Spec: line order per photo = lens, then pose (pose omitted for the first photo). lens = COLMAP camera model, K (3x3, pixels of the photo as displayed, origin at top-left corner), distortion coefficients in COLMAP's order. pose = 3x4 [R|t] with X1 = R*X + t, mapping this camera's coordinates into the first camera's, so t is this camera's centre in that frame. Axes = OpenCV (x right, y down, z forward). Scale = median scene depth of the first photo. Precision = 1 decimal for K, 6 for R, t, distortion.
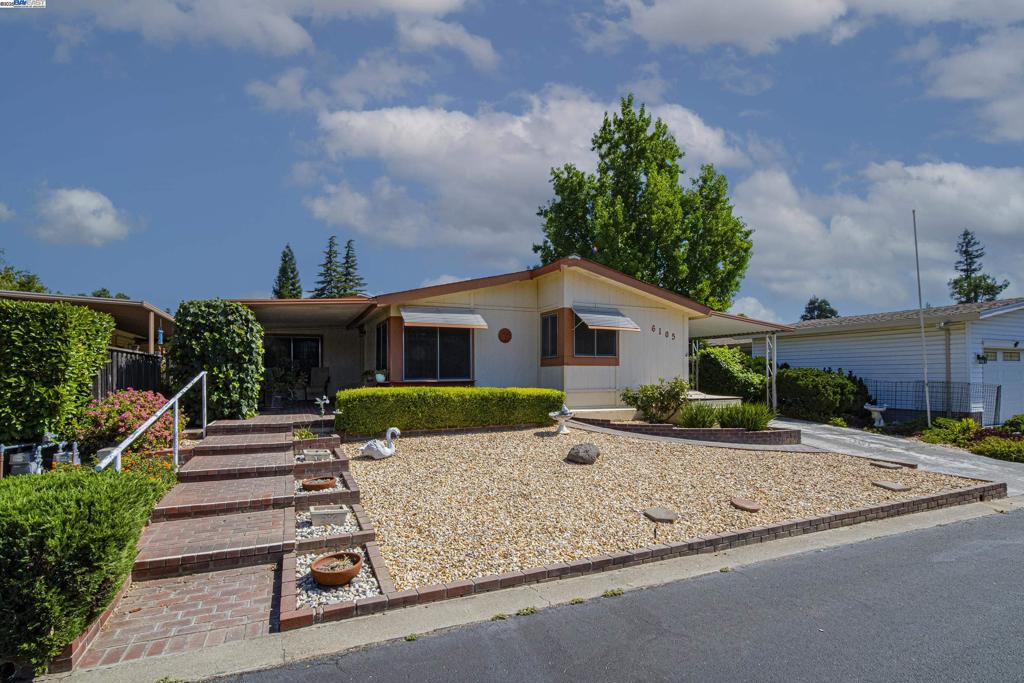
lens RADIAL K [[491.7, 0, 513.1], [0, 491.7, 374.9], [0, 0, 1]] dist [-0.000321, -0.000100]
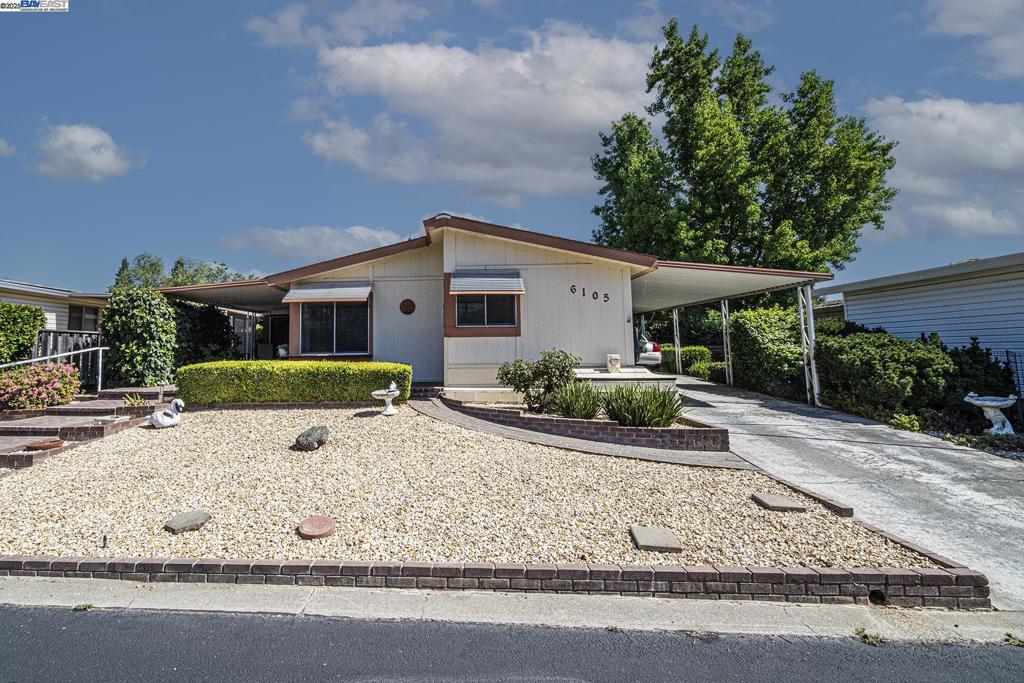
lens RADIAL K [[484.4, 0, 510.1], [0, 484.4, 305.7], [0, 0, 1]] dist [-0.000736, -0.000176]
pose [[0.884215, -0.049318, -0.464469, 0.620101], [0.006407, 0.995597, -0.093517, 0.006641], [0.467036, 0.079713, 0.880638, 0.281940]]
